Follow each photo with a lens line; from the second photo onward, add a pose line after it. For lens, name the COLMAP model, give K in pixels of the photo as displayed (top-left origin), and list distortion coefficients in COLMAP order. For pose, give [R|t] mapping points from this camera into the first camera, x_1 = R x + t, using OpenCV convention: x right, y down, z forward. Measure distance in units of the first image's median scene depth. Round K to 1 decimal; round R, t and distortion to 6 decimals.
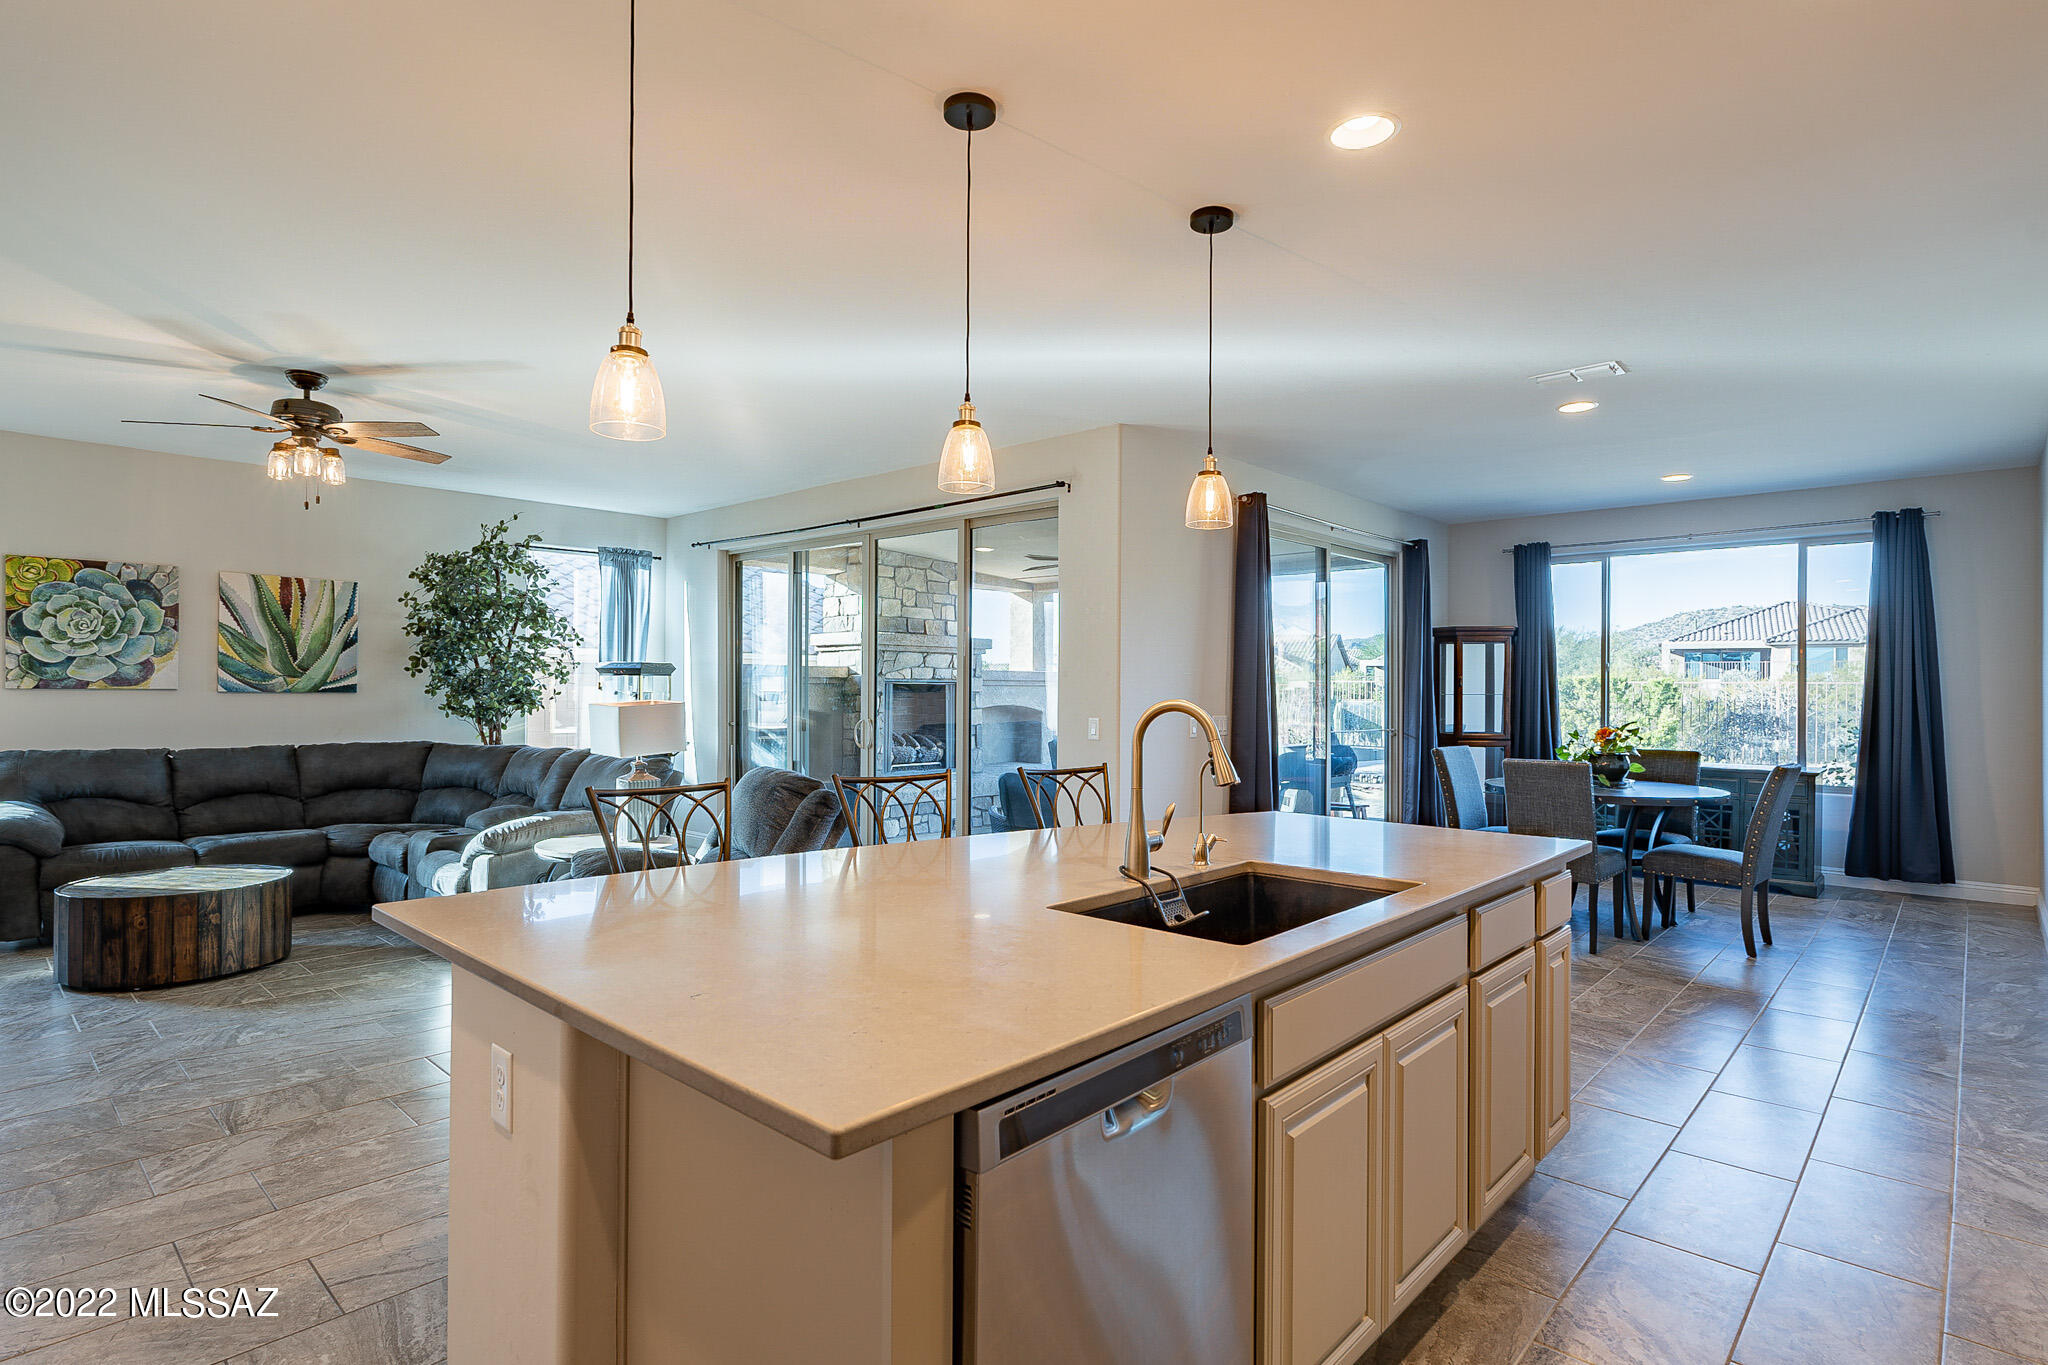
lens RADIAL K [[1021.4, 0, 1025.4], [0, 1021.4, 685.3], [0, 0, 1]] dist [-0.000382, -0.001613]
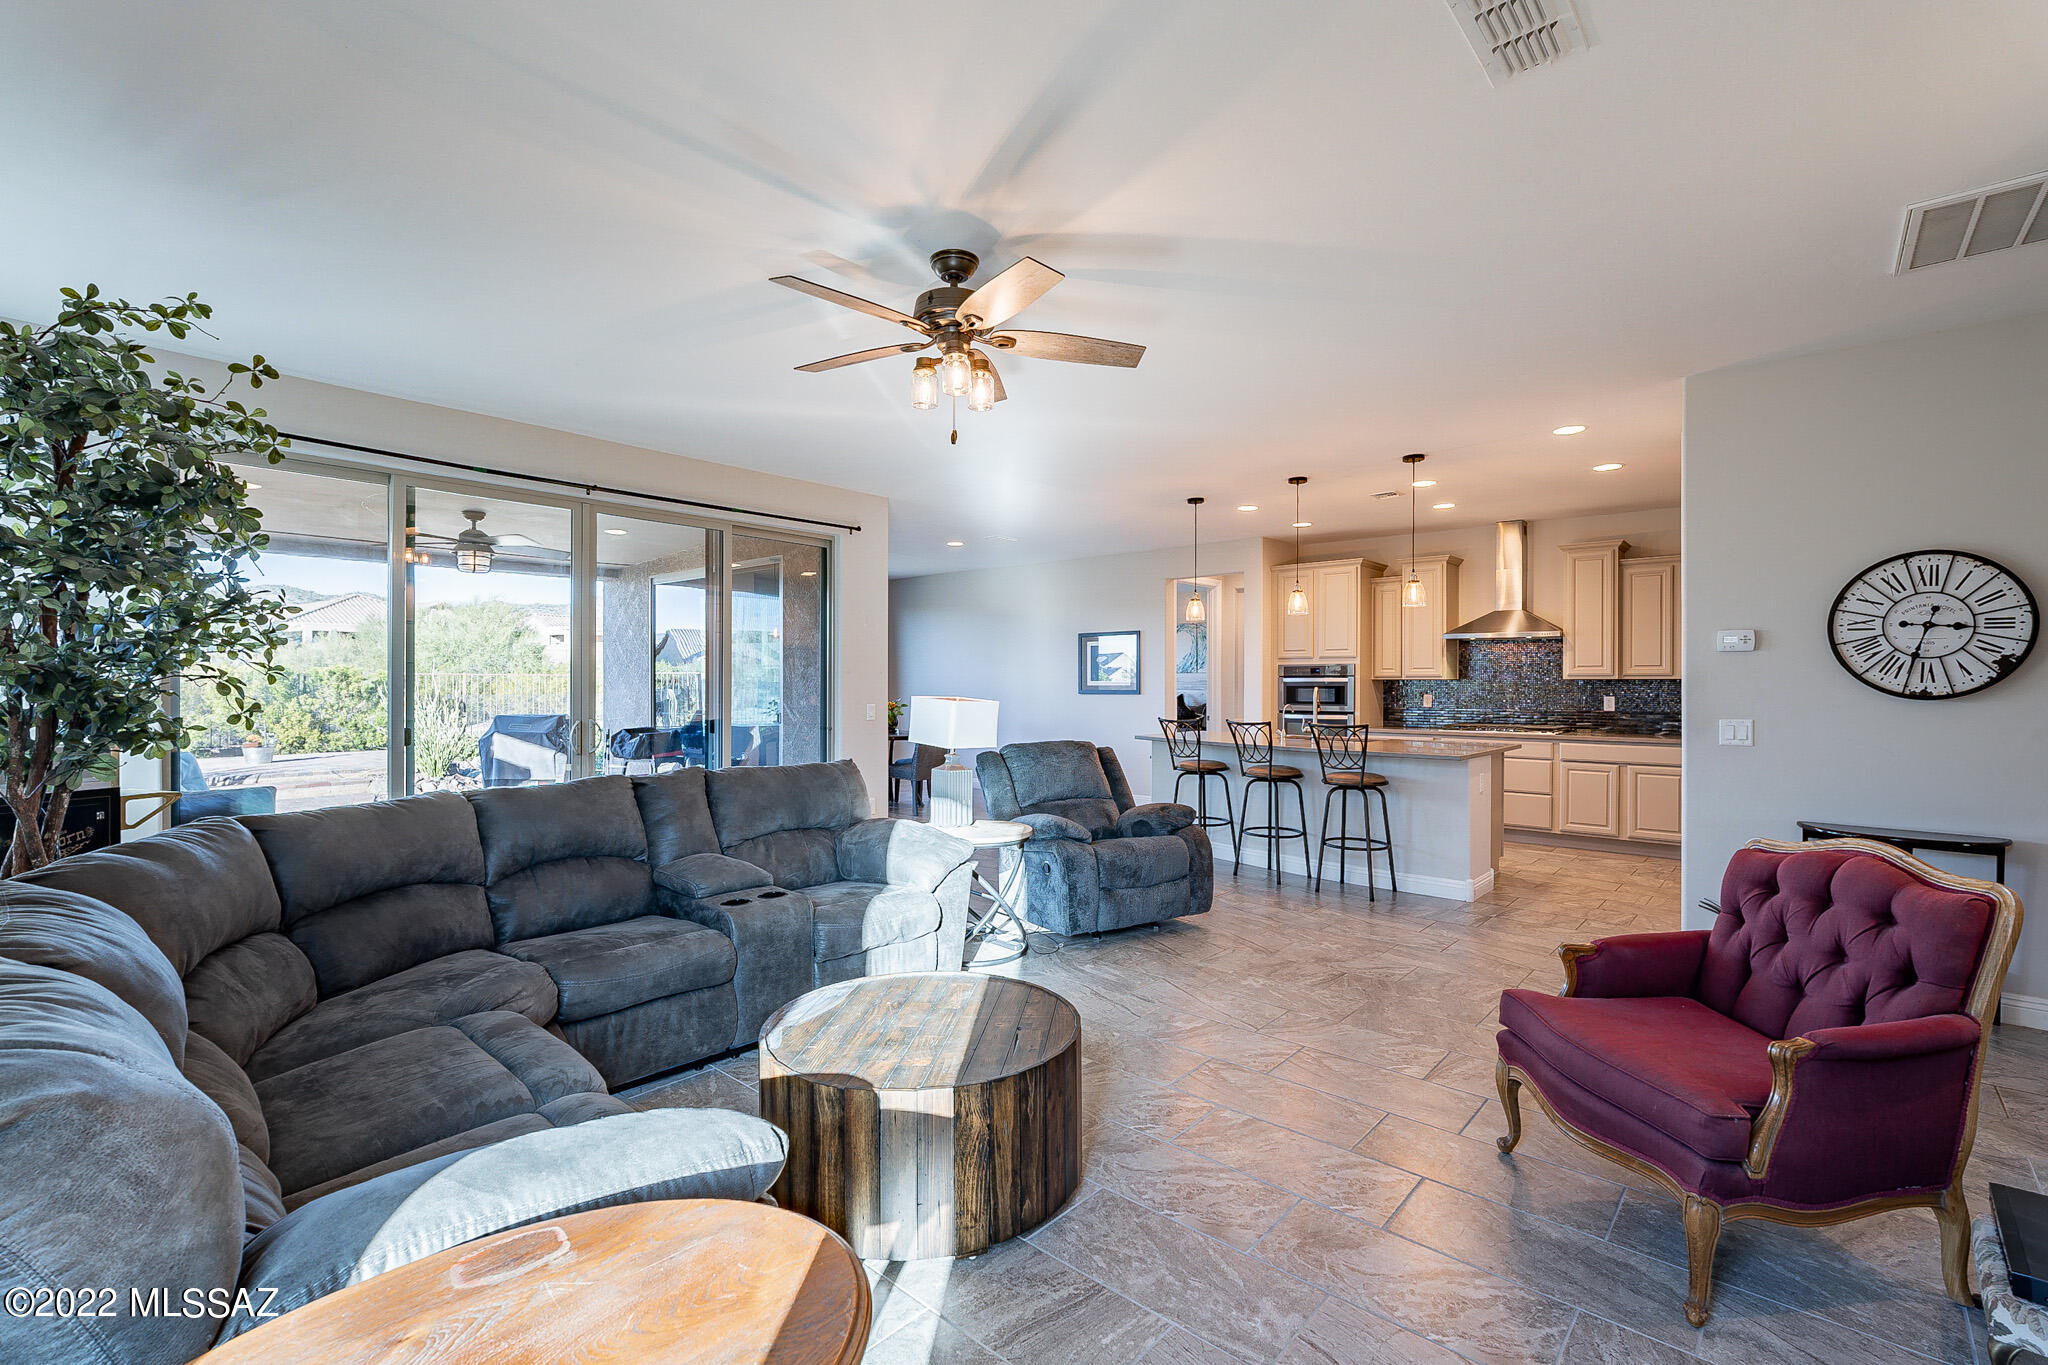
lens RADIAL K [[917.6, 0, 1024.0], [0, 917.6, 679.0], [0, 0, 1]] dist [0.000741, 0.000145]
pose [[-0.029135, 0.005084, 0.999563, -2.076889], [-0.000195, 0.999987, -0.005092, 0.003377], [-0.999575, -0.000344, -0.029134, 1.475334]]
